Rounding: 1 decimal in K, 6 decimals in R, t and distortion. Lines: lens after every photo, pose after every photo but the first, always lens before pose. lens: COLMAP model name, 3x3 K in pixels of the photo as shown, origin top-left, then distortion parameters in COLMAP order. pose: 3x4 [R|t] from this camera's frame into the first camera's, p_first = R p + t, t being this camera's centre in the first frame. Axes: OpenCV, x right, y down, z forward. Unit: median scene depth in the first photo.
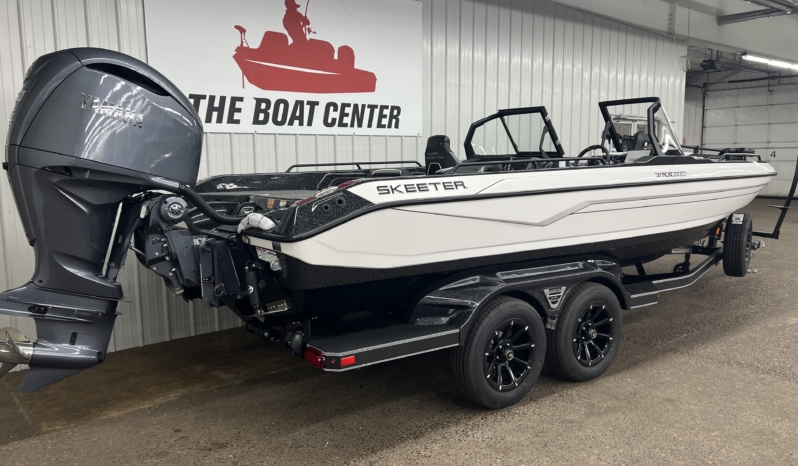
lens RADIAL K [[621.9, 0, 400.2], [0, 621.9, 235.5], [0, 0, 1]] dist [0.049806, -0.057395]
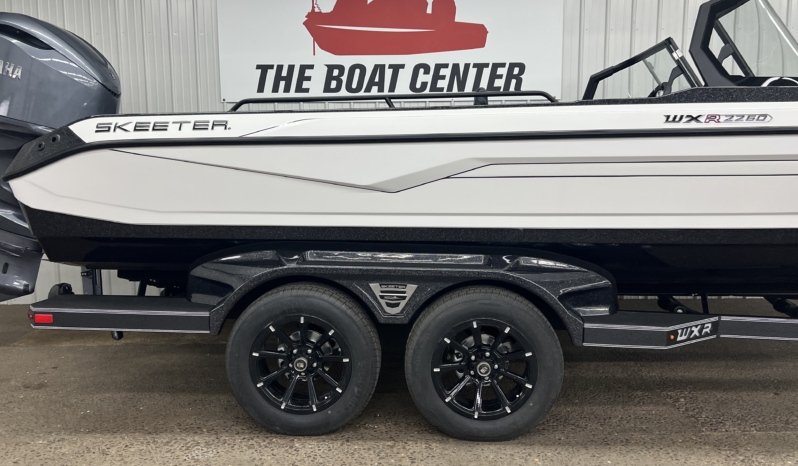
lens RADIAL K [[621.9, 0, 399.6], [0, 621.9, 237.3], [0, 0, 1]] dist [0.049806, -0.057395]
pose [[0.768293, 0.075975, -0.635574, 0.486287], [-0.082474, 0.996404, 0.019412, 0.014930], [0.634764, 0.037504, 0.771796, 0.350177]]
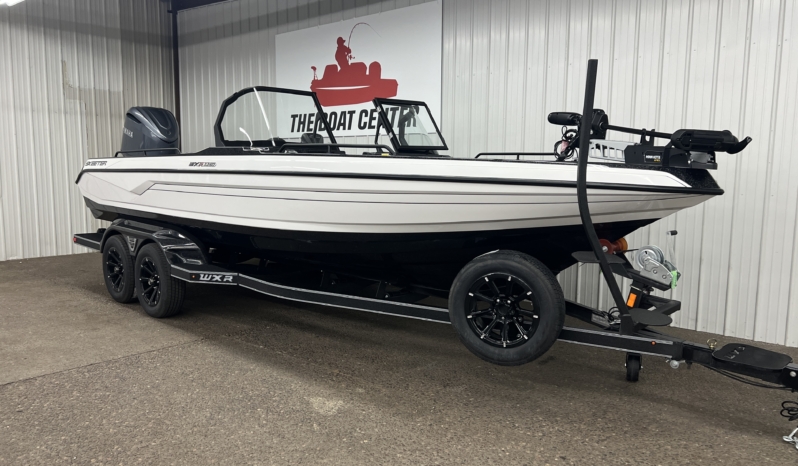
lens RADIAL K [[621.9, 0, 401.9], [0, 621.9, 236.6], [0, 0, 1]] dist [0.049806, -0.057395]
pose [[0.158347, 0.121631, -0.979863, 1.287738], [-0.136998, 0.985491, 0.100191, -0.108578], [0.977833, 0.118375, 0.172713, 0.983742]]
